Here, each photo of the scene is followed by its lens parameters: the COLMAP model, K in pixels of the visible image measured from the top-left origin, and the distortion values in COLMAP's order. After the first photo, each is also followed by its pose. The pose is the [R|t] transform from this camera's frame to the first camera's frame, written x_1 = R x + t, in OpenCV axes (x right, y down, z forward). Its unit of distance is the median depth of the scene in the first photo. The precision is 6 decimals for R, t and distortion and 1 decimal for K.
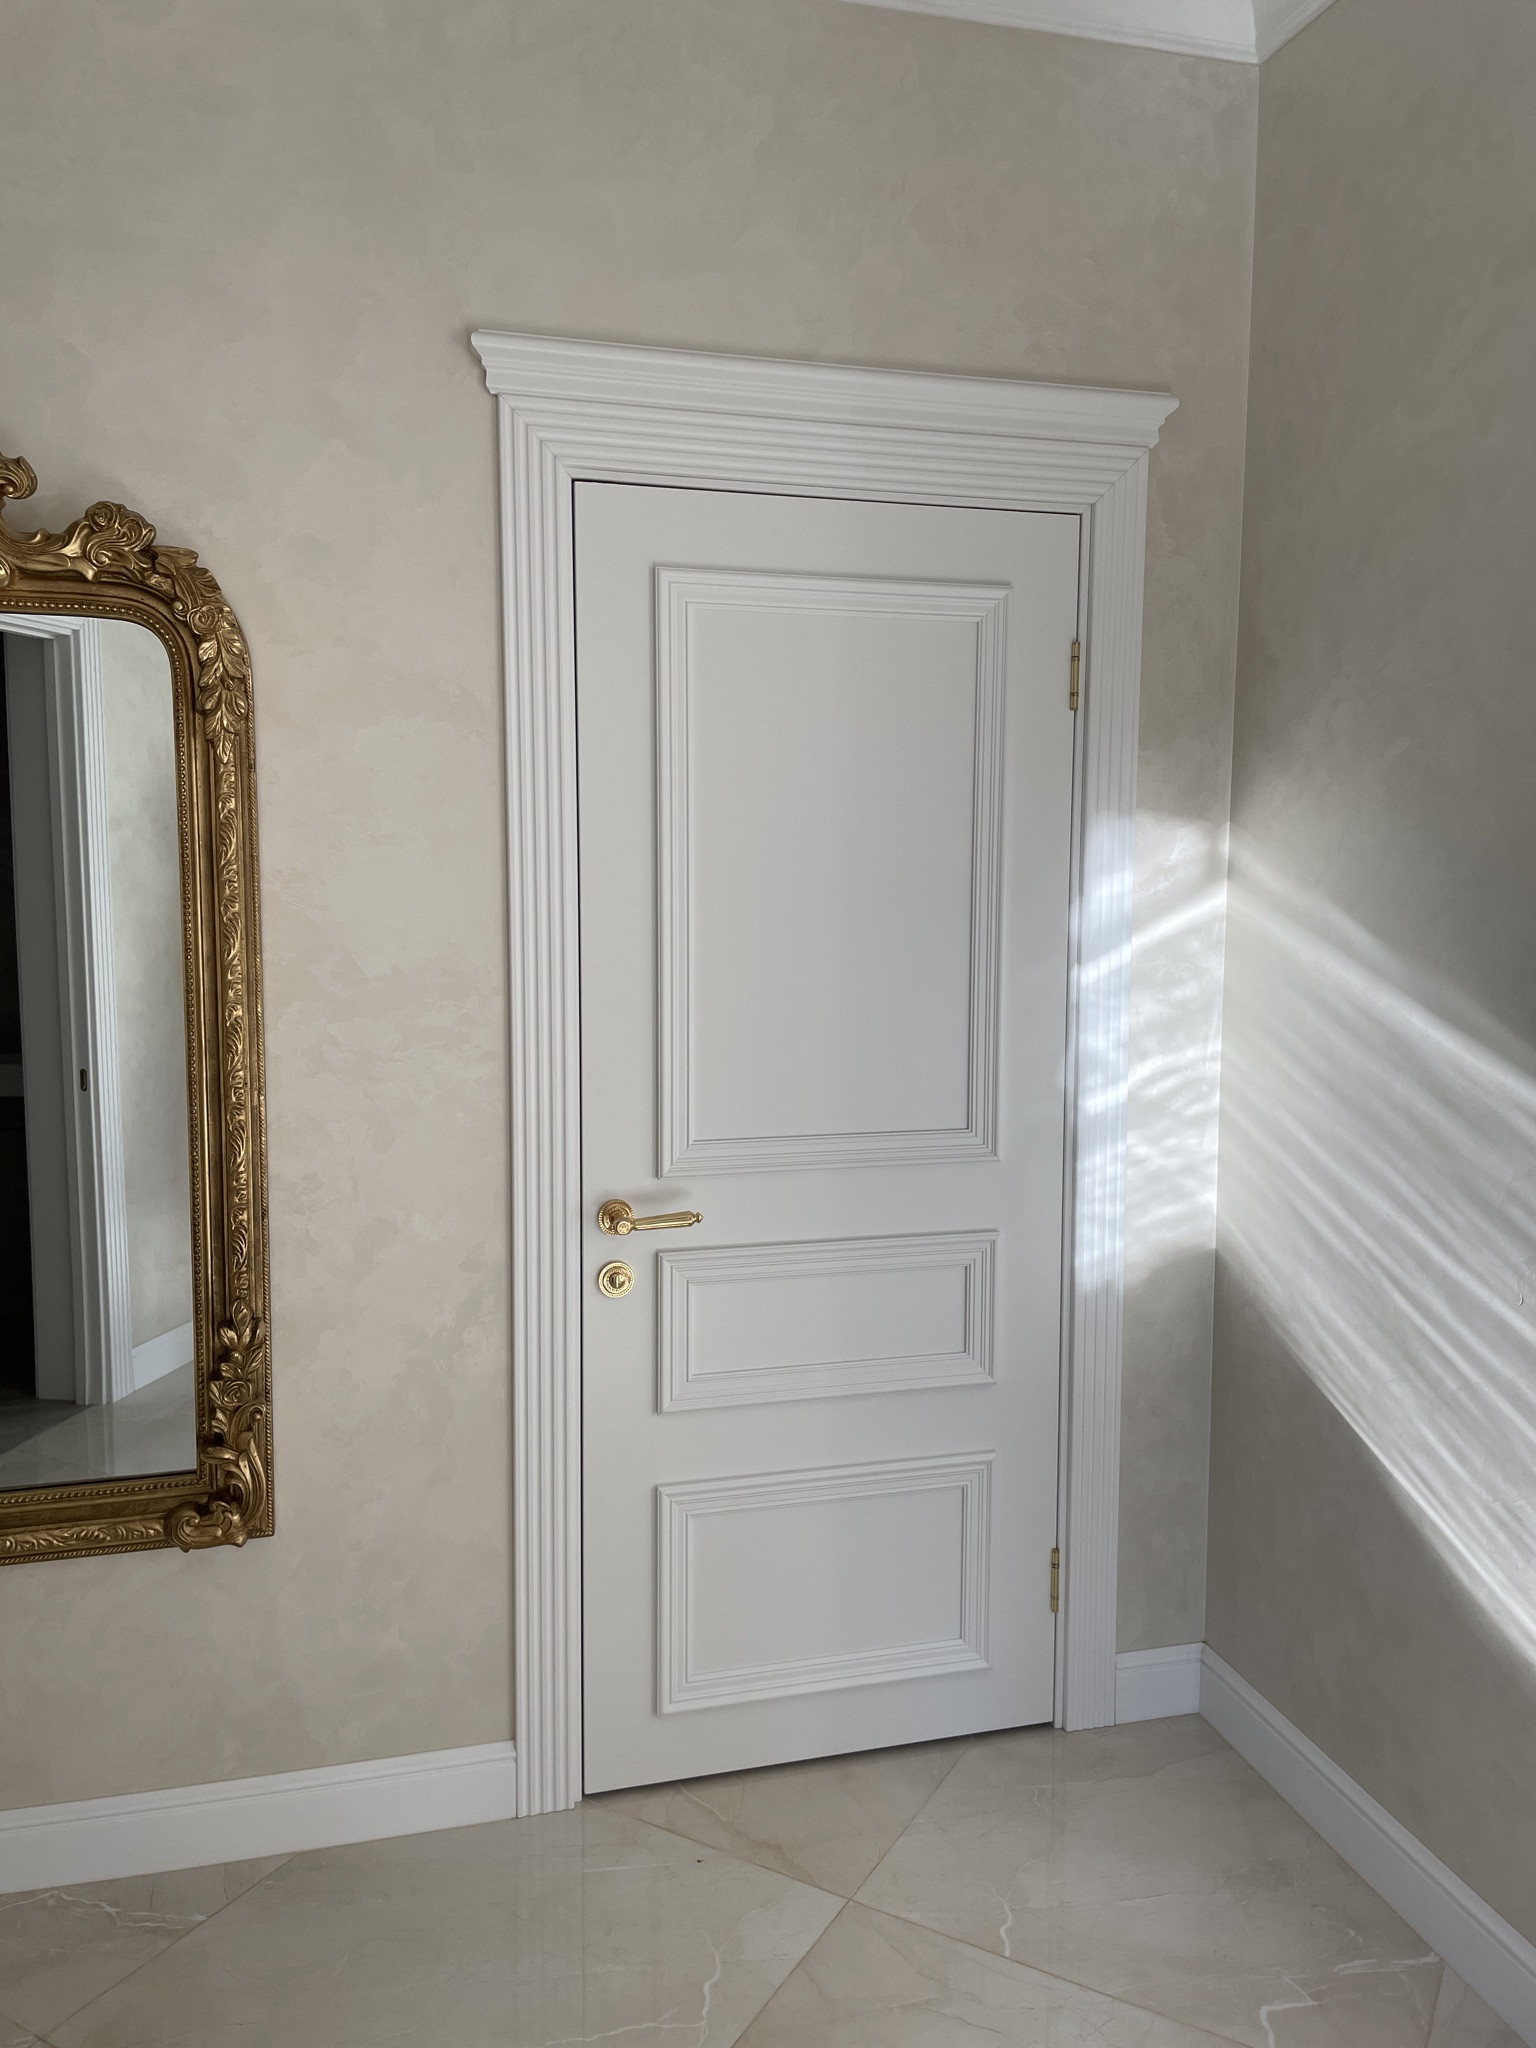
lens RADIAL K [[1553.8, 0, 768.0], [0, 1553.8, 1035.1], [0, 0, 1]] dist [-0.009936, -0.002428]
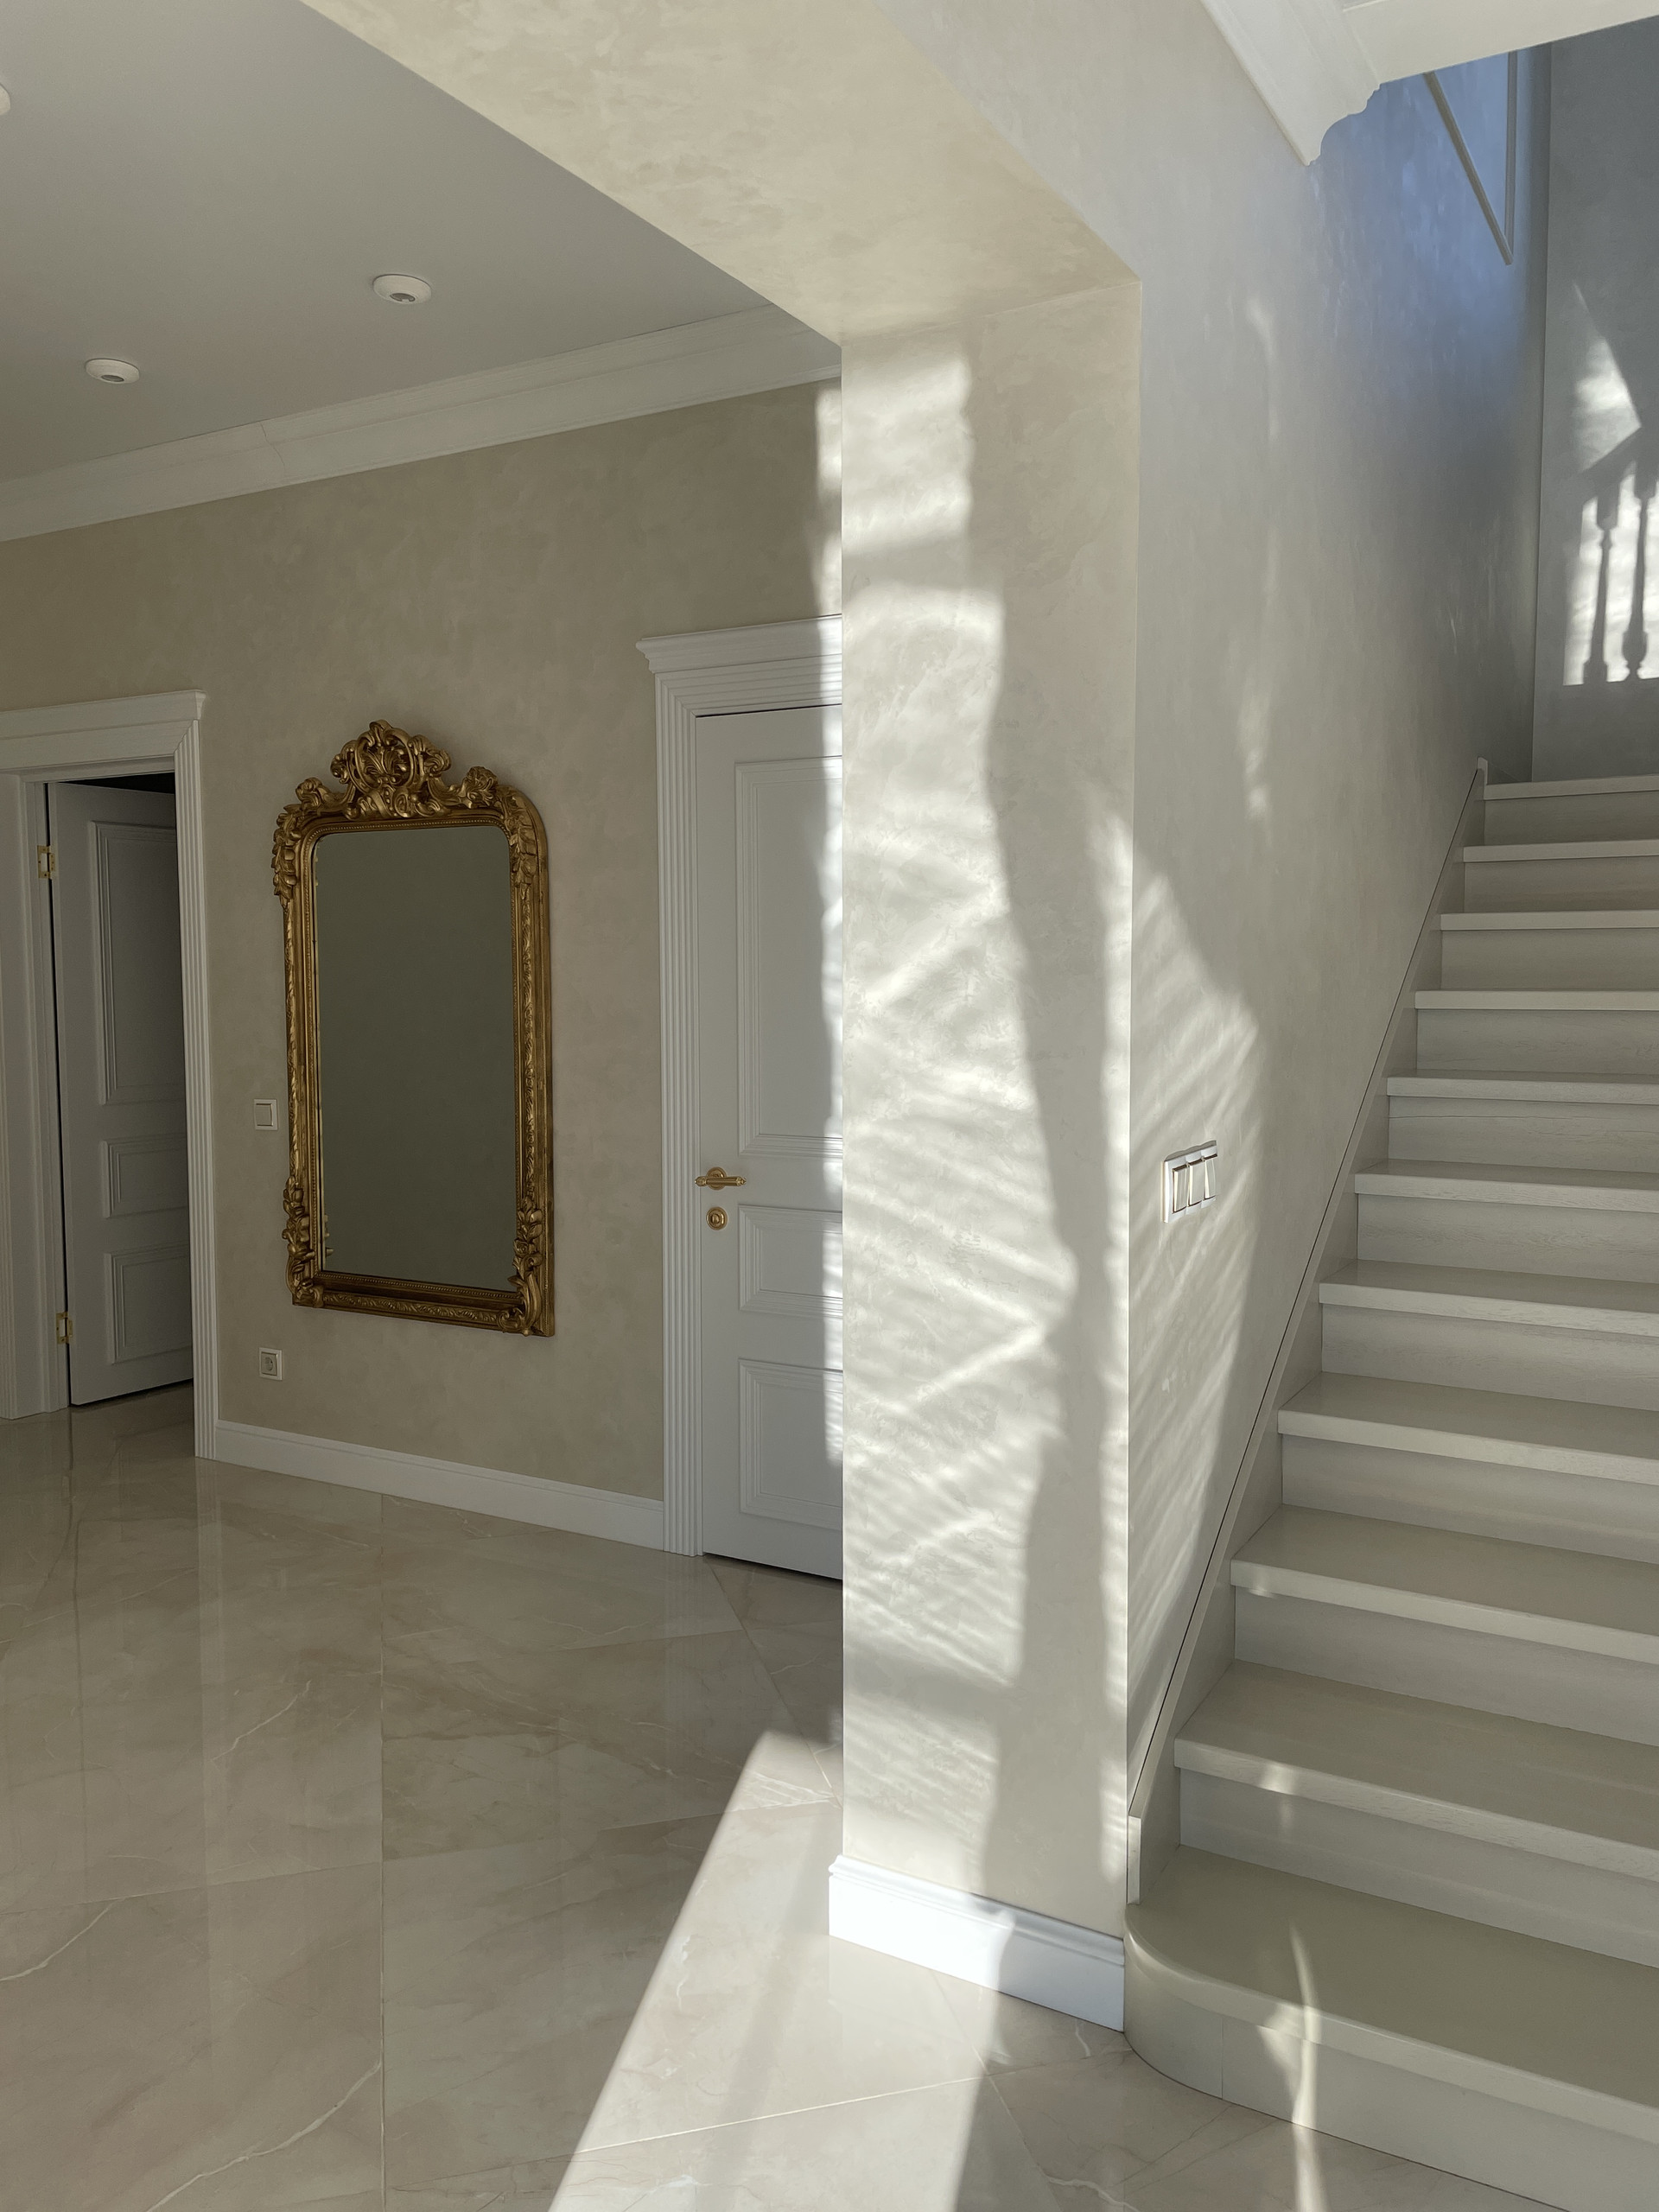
lens RADIAL K [[1678.3, 0, 830.7], [0, 1678.3, 1097.9], [0, 0, 1]] dist [-0.009936, -0.002428]
pose [[0.691595, 0.043901, -0.720950, 1.290902], [-0.072308, 0.997345, -0.008633, 0.048582], [0.718657, 0.058101, 0.692933, -0.098435]]
